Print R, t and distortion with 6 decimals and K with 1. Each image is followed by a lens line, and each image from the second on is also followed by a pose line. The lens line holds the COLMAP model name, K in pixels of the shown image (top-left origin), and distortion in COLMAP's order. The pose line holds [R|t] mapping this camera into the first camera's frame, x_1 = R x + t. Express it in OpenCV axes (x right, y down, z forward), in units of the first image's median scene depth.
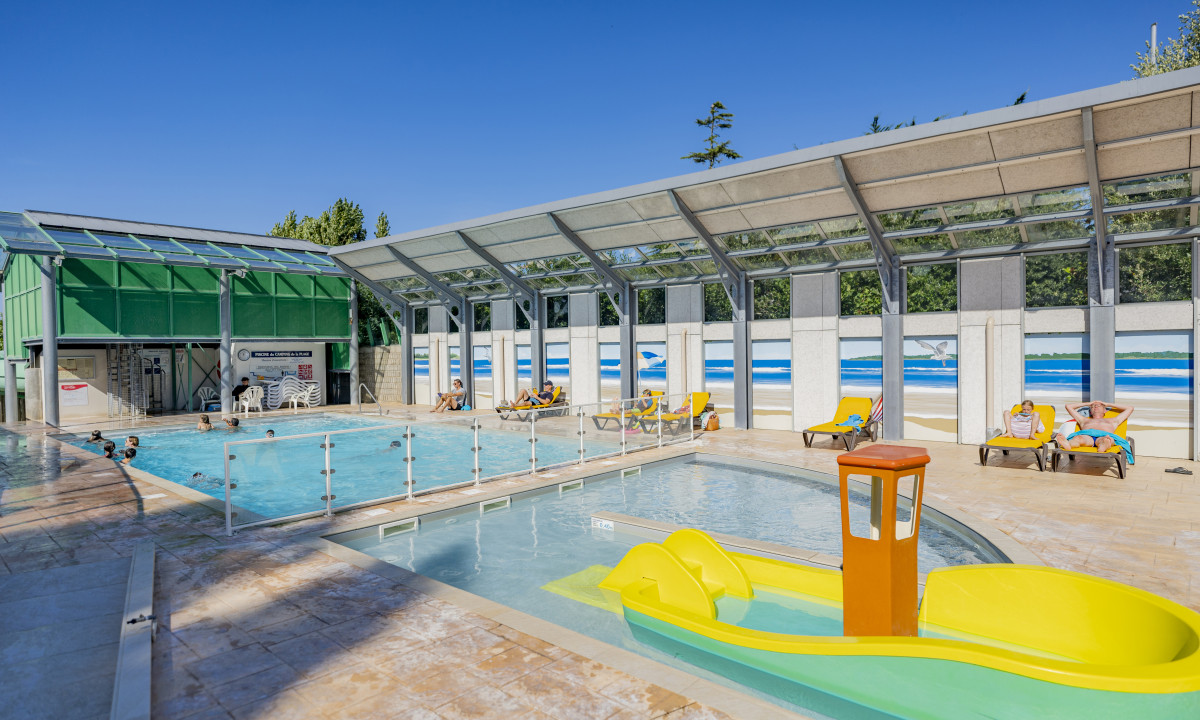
lens RADIAL K [[673.0, 0, 600.0], [0, 673.0, 360.0], [0, 0, 1]] dist [-0.001034, 0.000029]
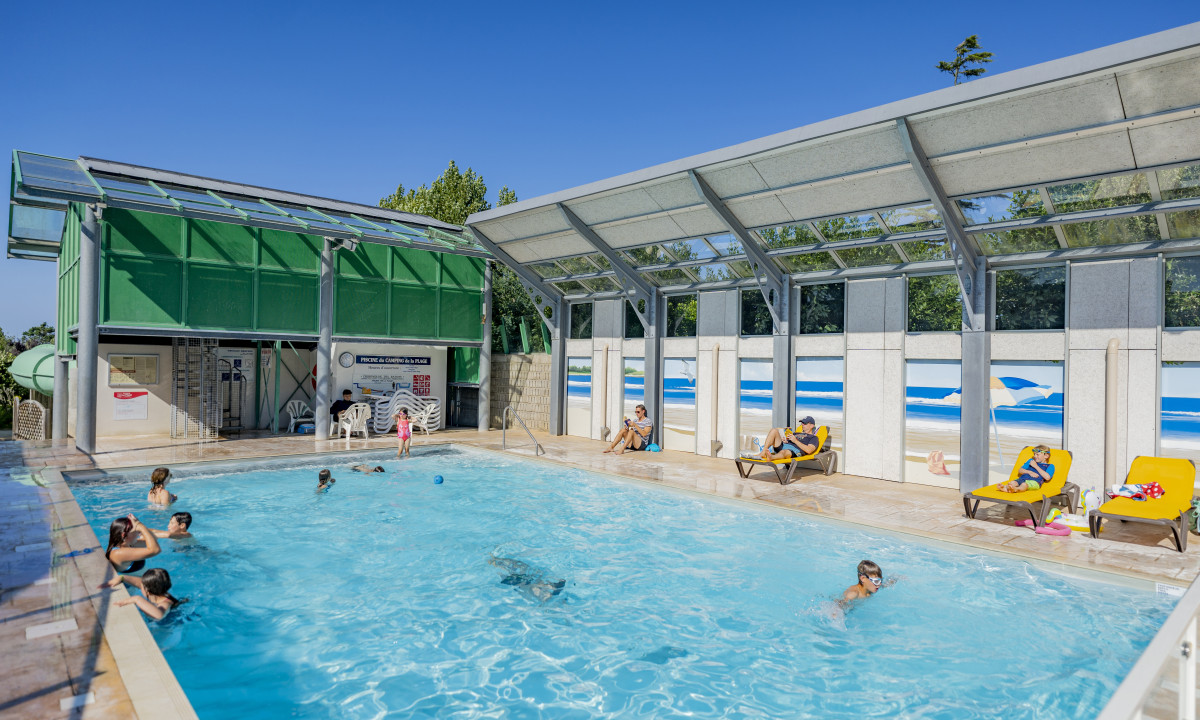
lens RADIAL K [[673.0, 0, 600.0], [0, 673.0, 360.0], [0, 0, 1]] dist [-0.001034, 0.000029]
pose [[0.993204, 0.033676, -0.111405, -0.208813], [-0.036263, 0.999116, -0.021281, -0.001789], [0.110590, 0.025177, 0.993547, 0.361504]]
